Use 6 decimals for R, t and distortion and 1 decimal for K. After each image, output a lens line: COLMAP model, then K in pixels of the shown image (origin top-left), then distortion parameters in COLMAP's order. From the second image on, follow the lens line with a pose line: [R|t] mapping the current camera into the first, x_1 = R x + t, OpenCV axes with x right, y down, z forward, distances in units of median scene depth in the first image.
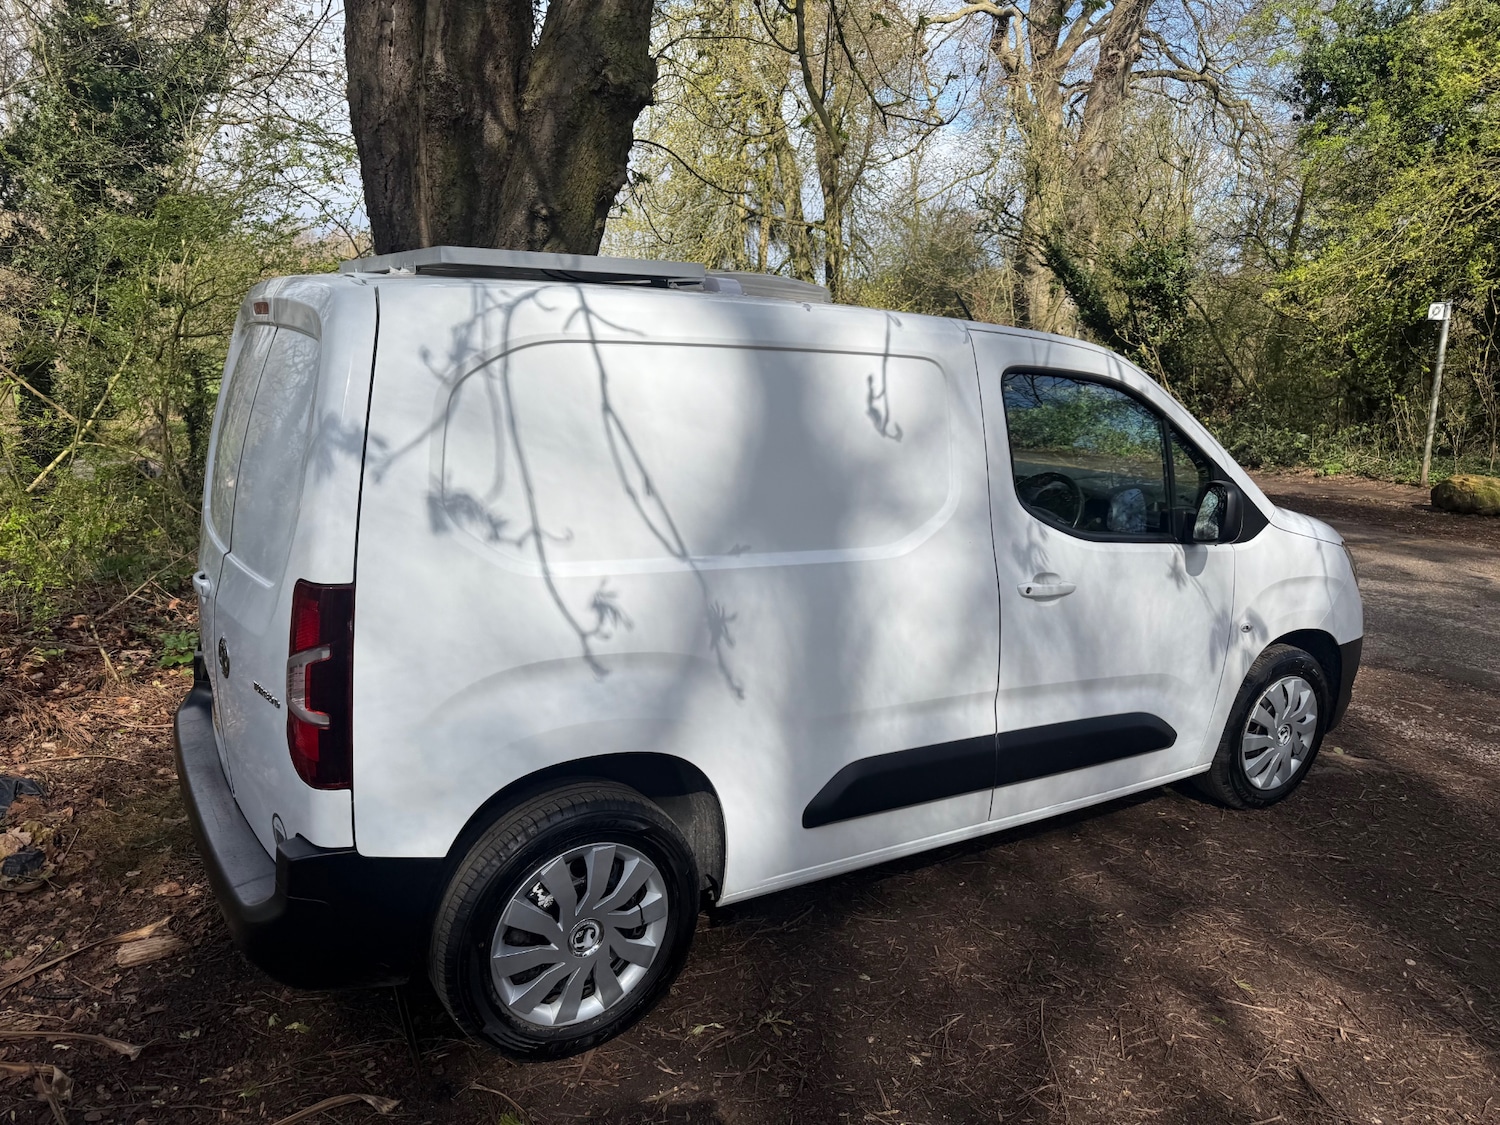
lens RADIAL K [[1021.2, 0, 774.4], [0, 1021.2, 575.7], [0, 0, 1]] dist [0.025834, -0.024774]
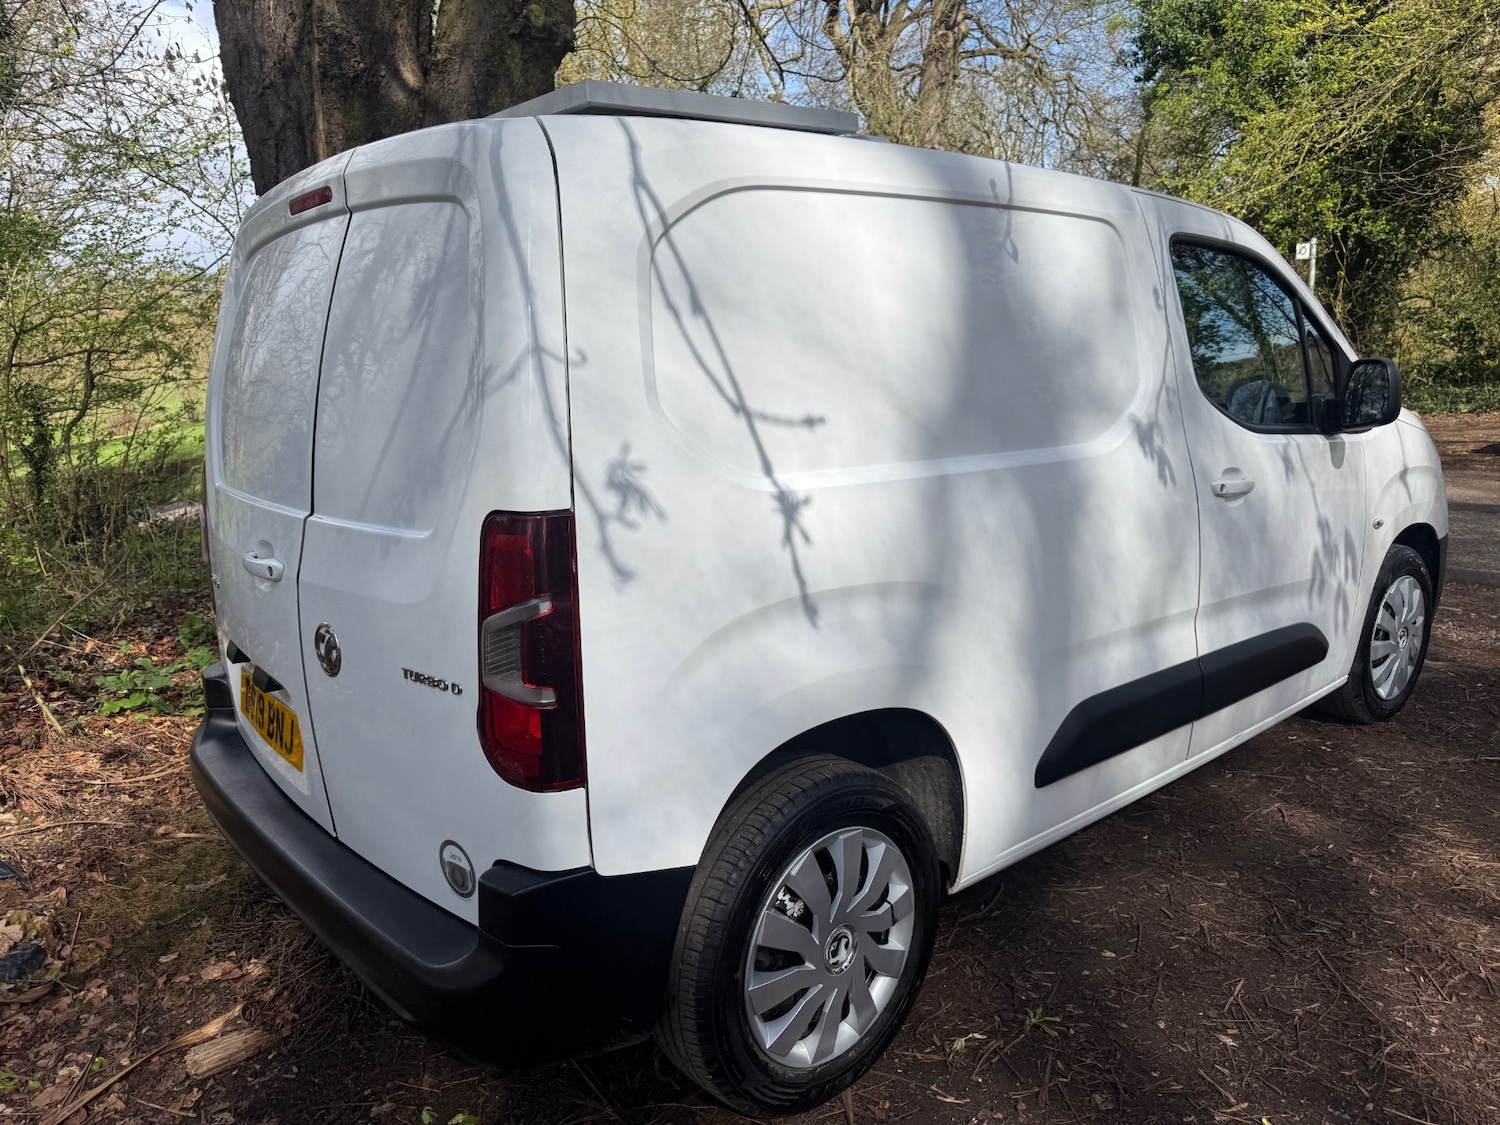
lens RADIAL K [[1021.2, 0, 749.7], [0, 1021.2, 574.6], [0, 0, 1]] dist [0.025834, -0.024774]
pose [[0.988419, -0.102061, 0.112297, -0.235574], [0.102754, 0.994707, -0.000386, 0.043518], [-0.111664, 0.011921, 0.993675, 0.162876]]
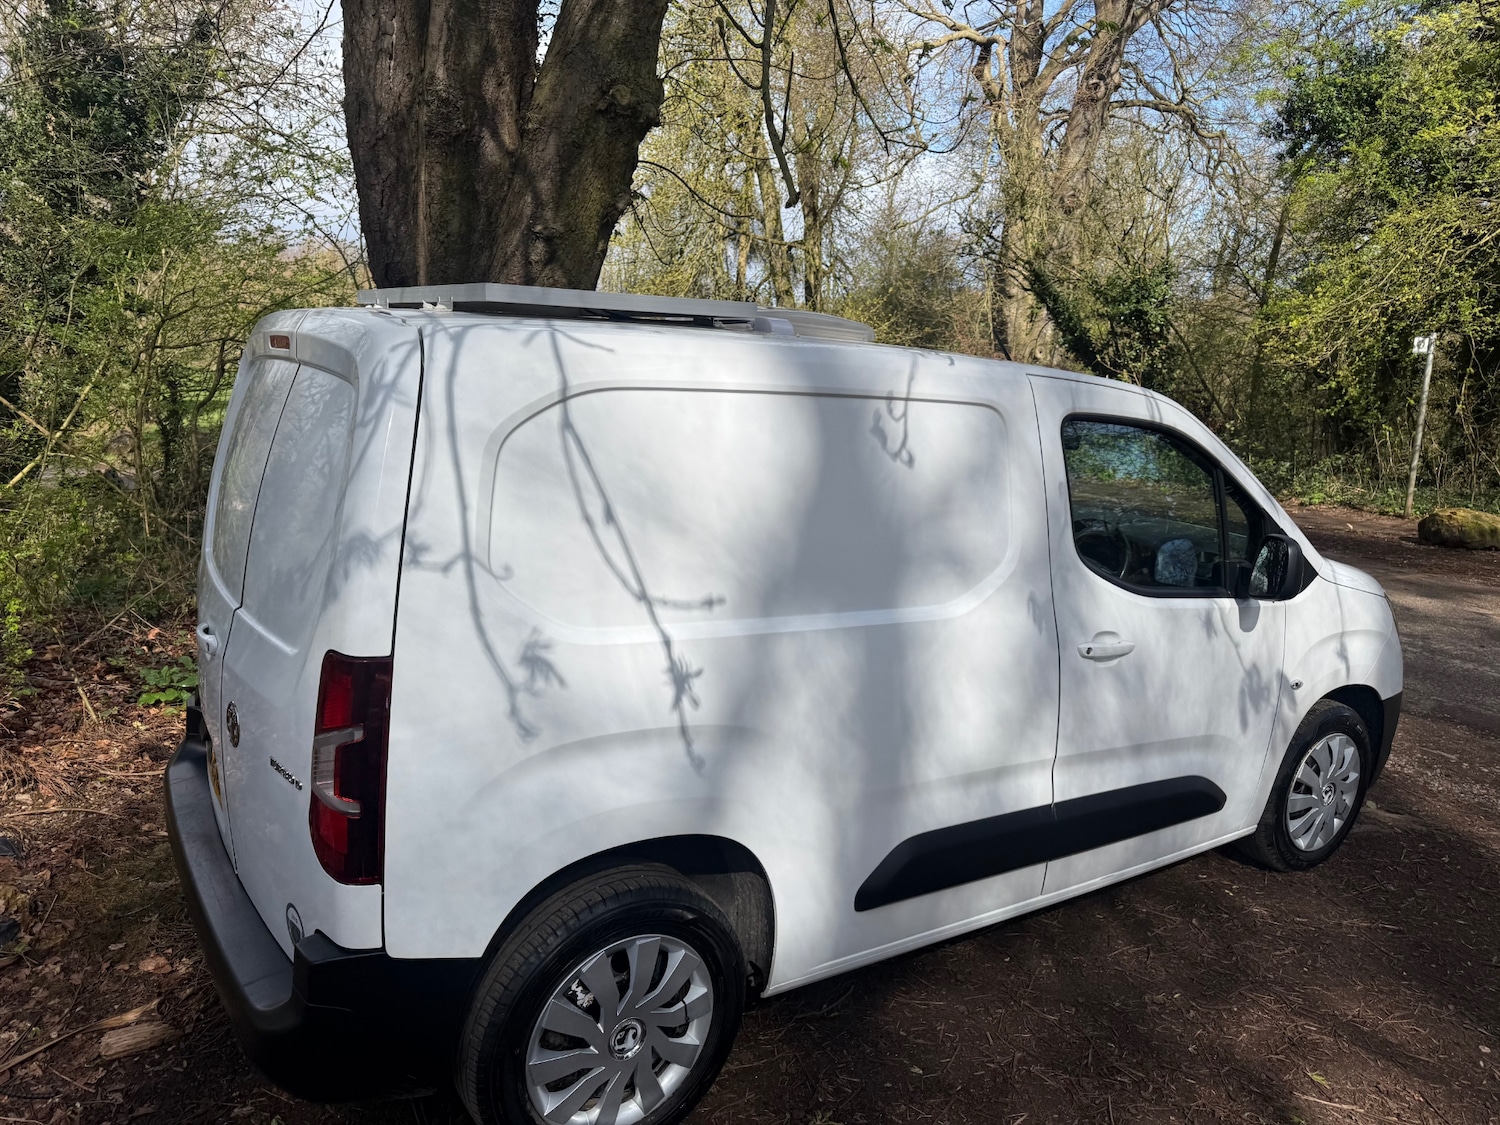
lens RADIAL K [[1021.2, 0, 768.7], [0, 1021.2, 568.2], [0, 0, 1]] dist [0.025834, -0.024774]
pose [[0.999632, 0.013657, 0.023440, -0.064323], [-0.013147, 0.999677, -0.021763, -0.035088], [-0.023730, 0.021447, 0.999488, 0.057365]]
